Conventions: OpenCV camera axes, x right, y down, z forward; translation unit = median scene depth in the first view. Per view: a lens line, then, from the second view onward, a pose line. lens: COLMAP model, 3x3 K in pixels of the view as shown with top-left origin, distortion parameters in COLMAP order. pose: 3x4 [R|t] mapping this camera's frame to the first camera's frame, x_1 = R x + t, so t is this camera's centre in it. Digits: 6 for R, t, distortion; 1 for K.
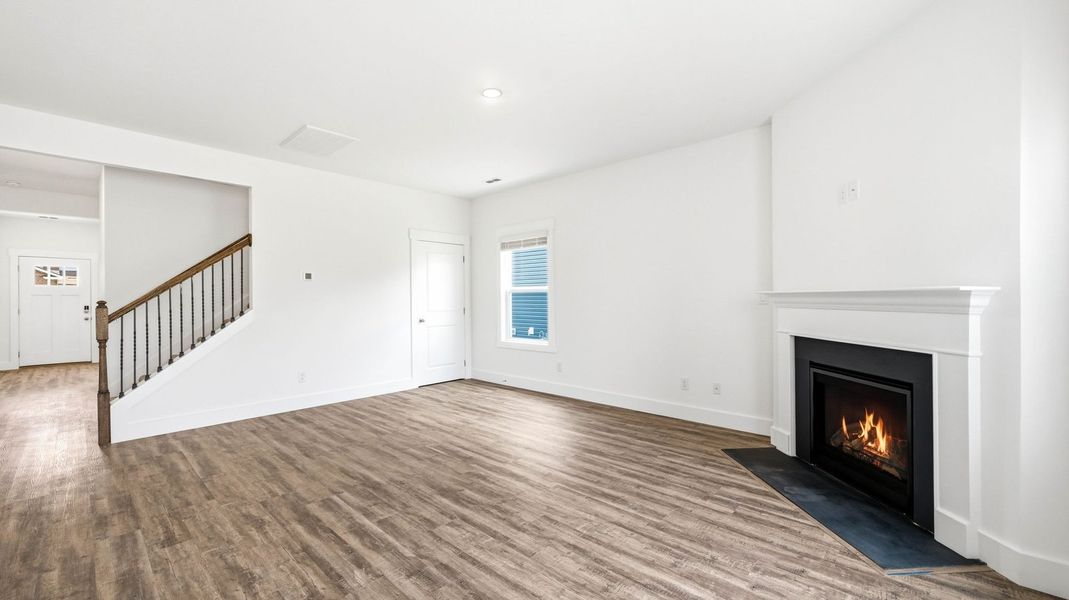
lens RADIAL K [[447.5, 0, 534.5], [0, 447.5, 300.0], [0, 0, 1]] dist [0.000921, 0.000122]
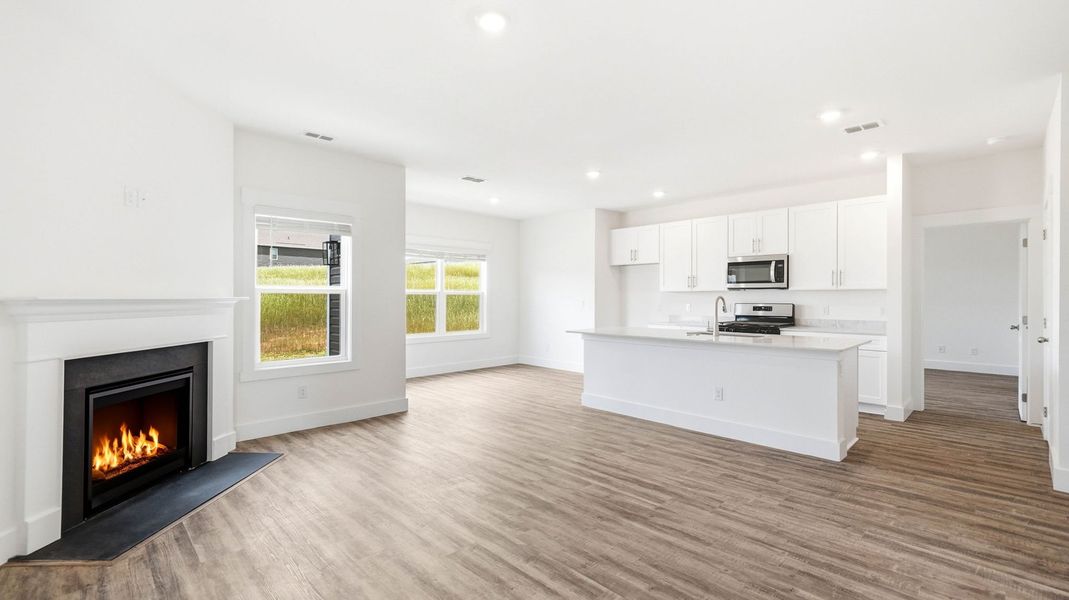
lens RADIAL K [[447.5, 0, 534.5], [0, 447.5, 300.0], [0, 0, 1]] dist [0.000921, 0.000122]
pose [[-0.999094, 0.006264, 0.042101, -0.201048], [0.006644, 0.999938, 0.008892, -0.018040], [-0.042043, 0.009163, -0.999074, 1.798642]]
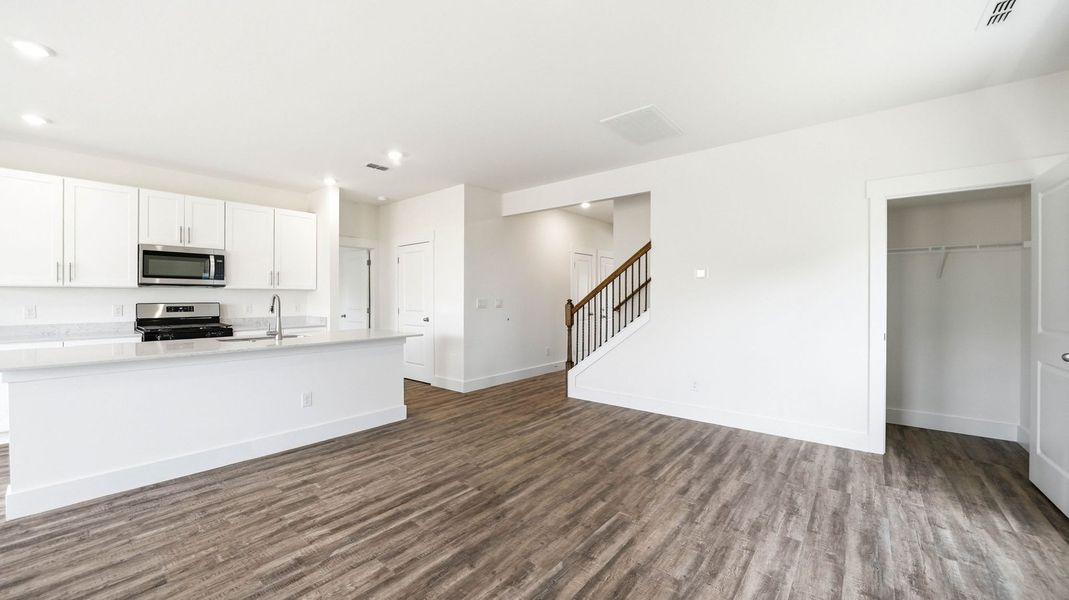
lens RADIAL K [[407.1, 0, 521.5], [0, 407.1, 299.8], [0, 0, 1]] dist [-0.017321, -0.000088]
pose [[0.032903, 0.014663, -0.999351, 0.457768], [-0.005364, 0.999881, 0.014494, -0.018621], [0.999444, 0.004884, 0.032978, 0.981610]]
